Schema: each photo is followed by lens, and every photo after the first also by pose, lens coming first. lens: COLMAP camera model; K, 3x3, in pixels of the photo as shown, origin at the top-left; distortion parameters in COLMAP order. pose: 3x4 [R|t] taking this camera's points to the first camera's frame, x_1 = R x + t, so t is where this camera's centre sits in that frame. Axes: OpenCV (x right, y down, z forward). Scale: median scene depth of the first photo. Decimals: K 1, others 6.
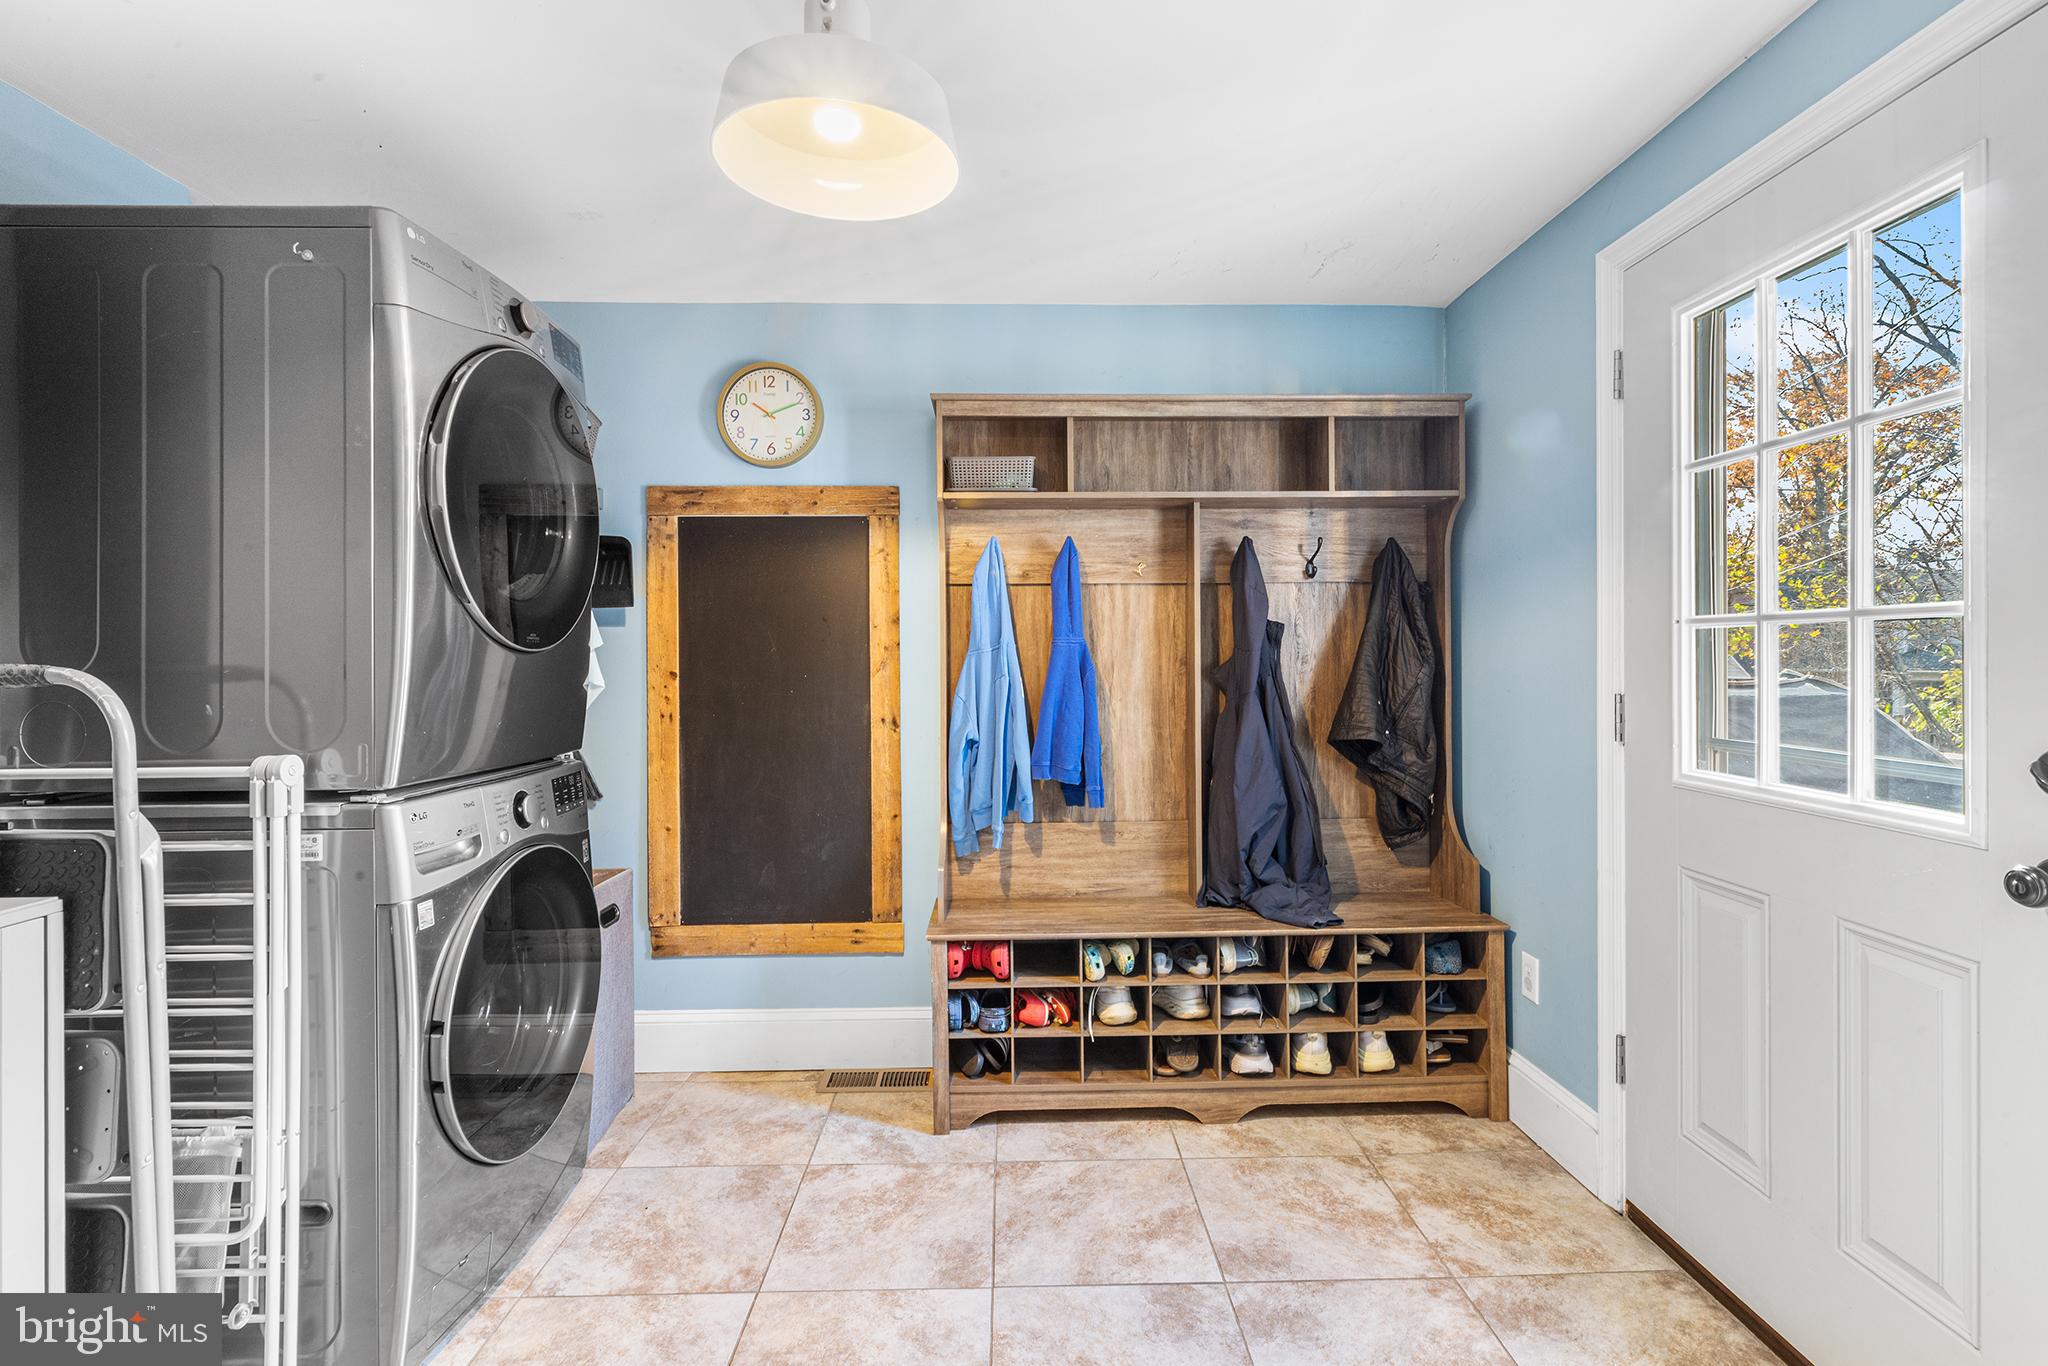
lens RADIAL K [[921.0, 0, 1037.0], [0, 921.0, 669.1], [0, 0, 1]] dist [0.006367, -0.003642]
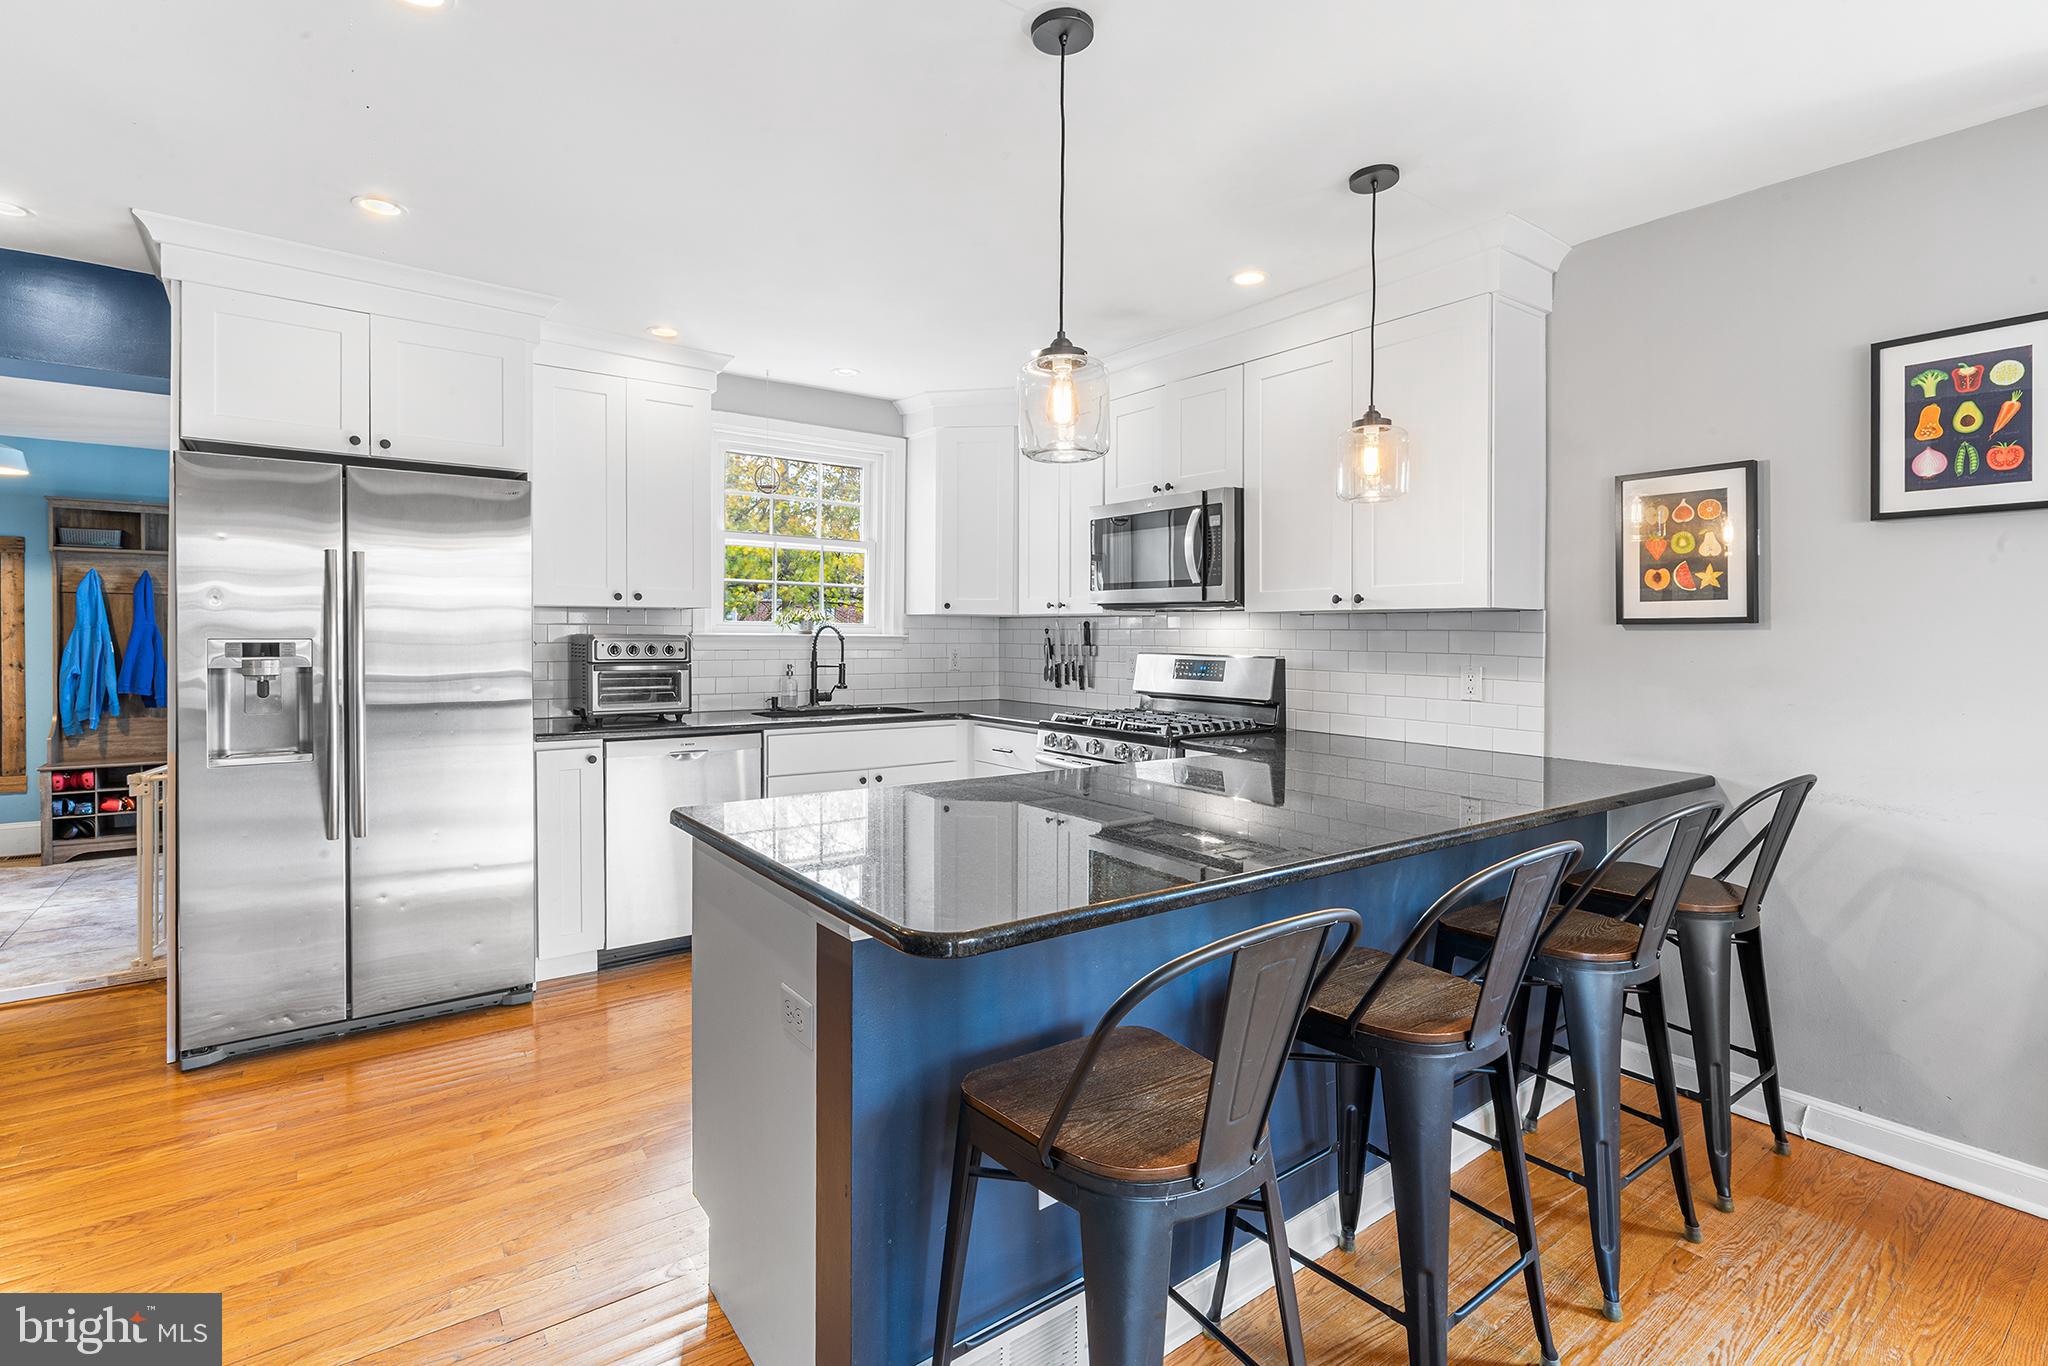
lens RADIAL K [[921.0, 0, 996.5], [0, 921.0, 638.9], [0, 0, 1]] dist [0.006367, -0.003642]
pose [[0.817667, 0.006880, 0.575650, 0.391123], [-0.007247, 0.999972, -0.001657, -0.007200], [-0.575646, -0.002817, 0.817694, -1.686980]]
